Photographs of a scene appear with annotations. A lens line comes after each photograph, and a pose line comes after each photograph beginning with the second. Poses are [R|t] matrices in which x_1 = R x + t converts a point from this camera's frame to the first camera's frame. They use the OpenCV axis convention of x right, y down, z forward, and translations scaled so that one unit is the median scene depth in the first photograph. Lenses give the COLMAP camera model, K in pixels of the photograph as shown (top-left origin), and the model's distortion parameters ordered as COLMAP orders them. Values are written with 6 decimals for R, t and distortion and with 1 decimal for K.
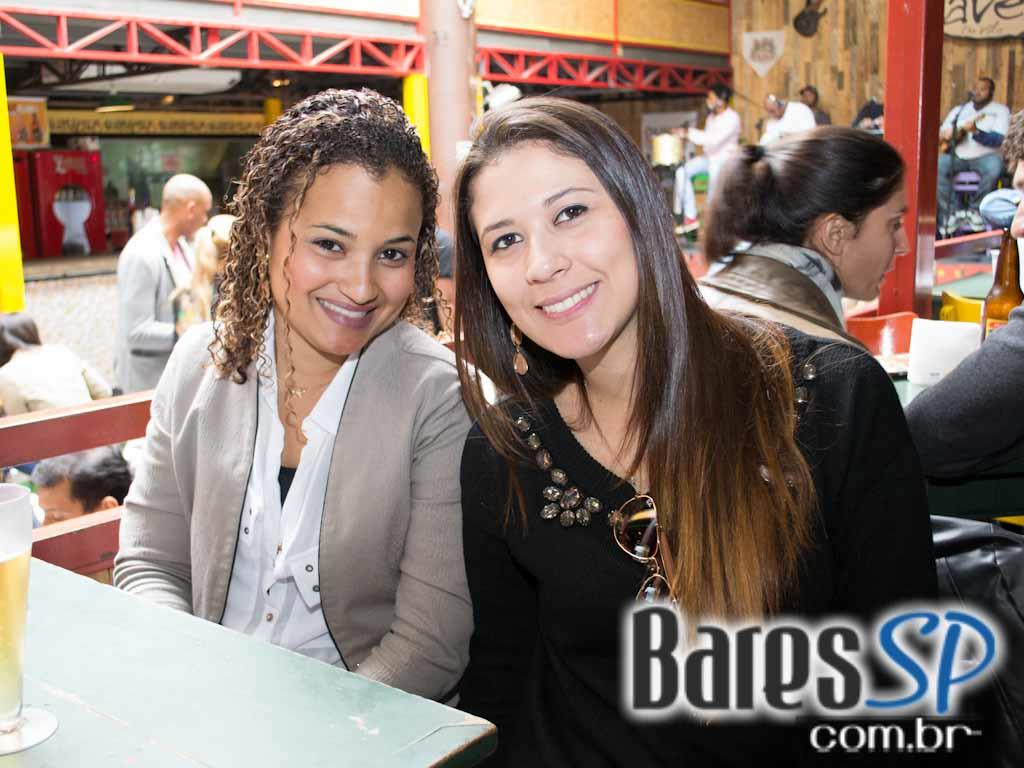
lens RADIAL K [[1239.1, 0, 511.4], [0, 1239.1, 383.4], [0, 0, 1]] dist [-0.022512, 0.000000]
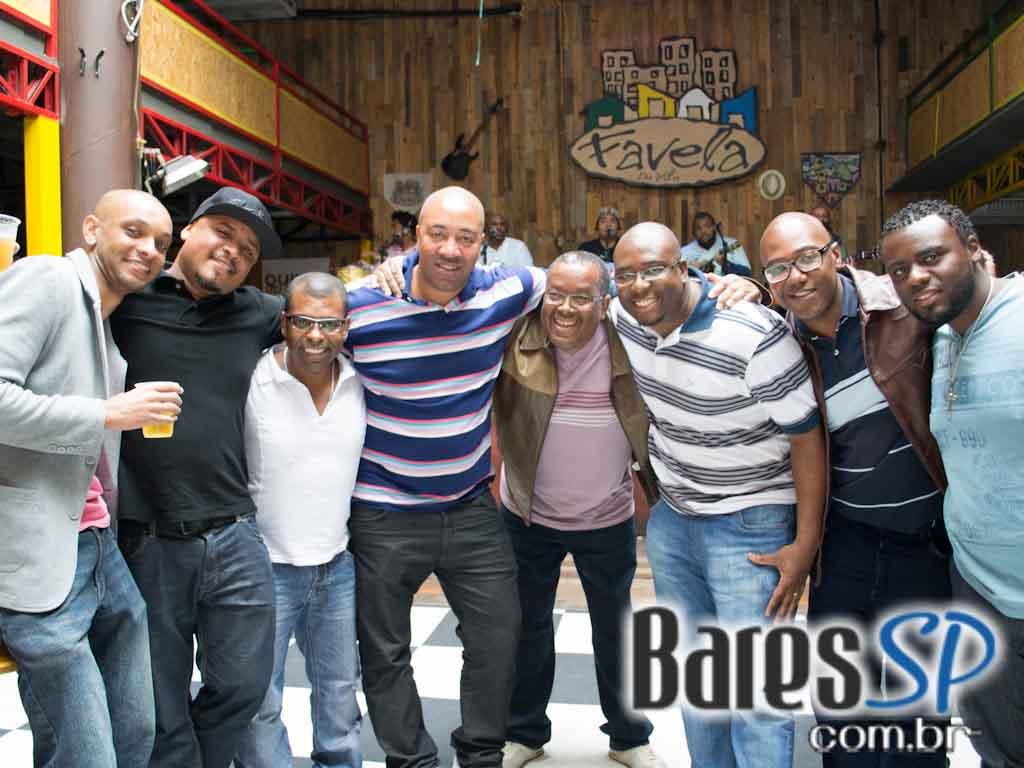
lens RADIAL K [[955.7, 0, 506.3], [0, 955.7, 387.8], [0, 0, 1]] dist [-0.059056, 0.000000]
pose [[0.875192, -0.003044, 0.483767, -0.078366], [0.073525, 0.989201, -0.126792, -0.033710], [-0.478157, 0.146537, 0.865964, 0.397685]]
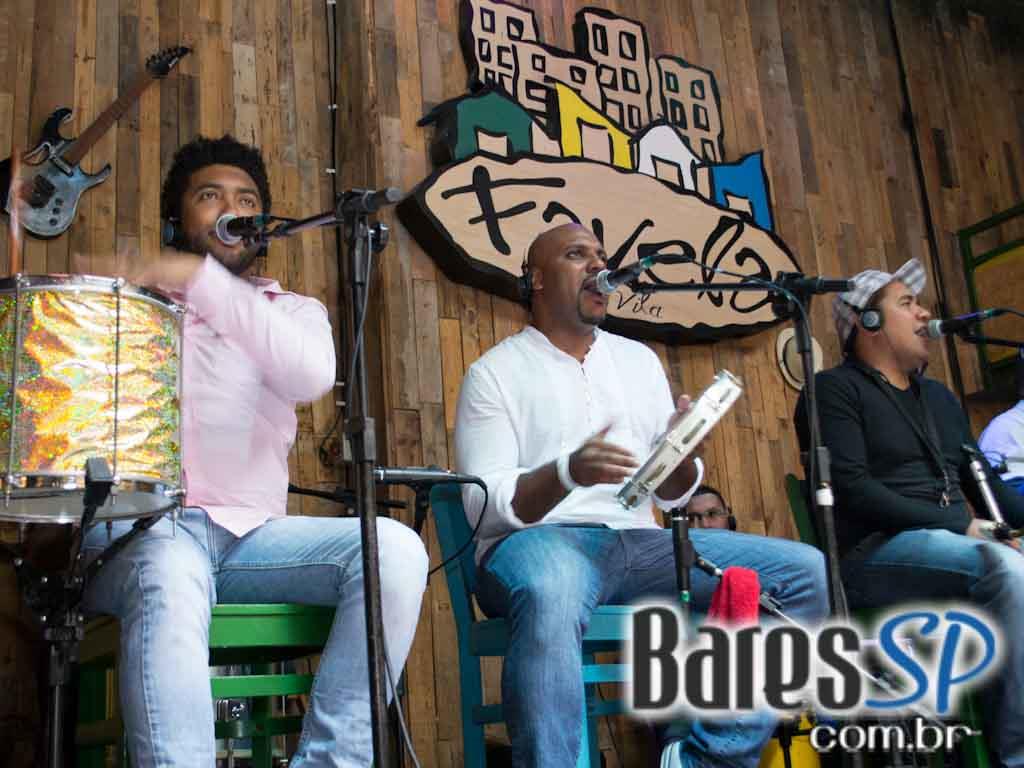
lens RADIAL K [[1236.9, 0, 512.8], [0, 1236.9, 381.8], [0, 0, 1]] dist [-0.038384, 0.000000]
pose [[0.360753, 0.250366, 0.898429, 0.024685], [0.219980, 0.913276, -0.342834, -0.126127], [-0.906348, 0.321315, 0.274392, 0.854814]]
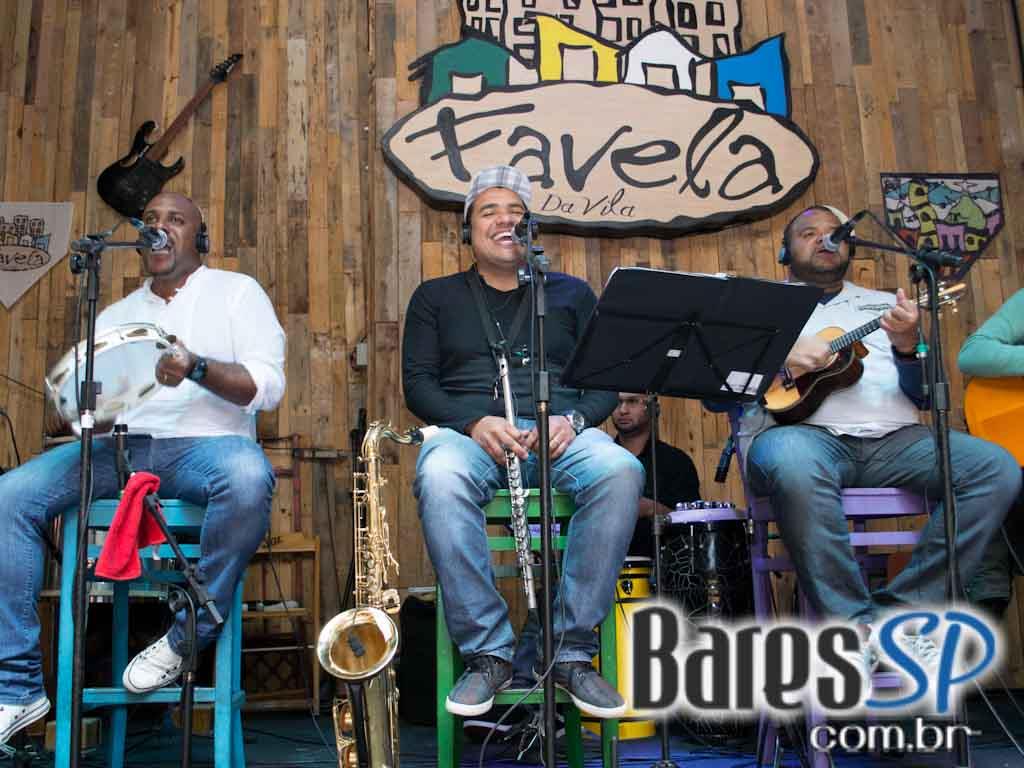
lens RADIAL K [[1083.5, 0, 512.9], [0, 1083.5, 386.4], [0, 0, 1]] dist [-0.071594, 0.000000]
pose [[0.764431, 0.124731, 0.632524, 0.121035], [0.116746, 0.938105, -0.326082, -0.099455], [-0.634047, 0.323112, 0.702555, 0.708816]]
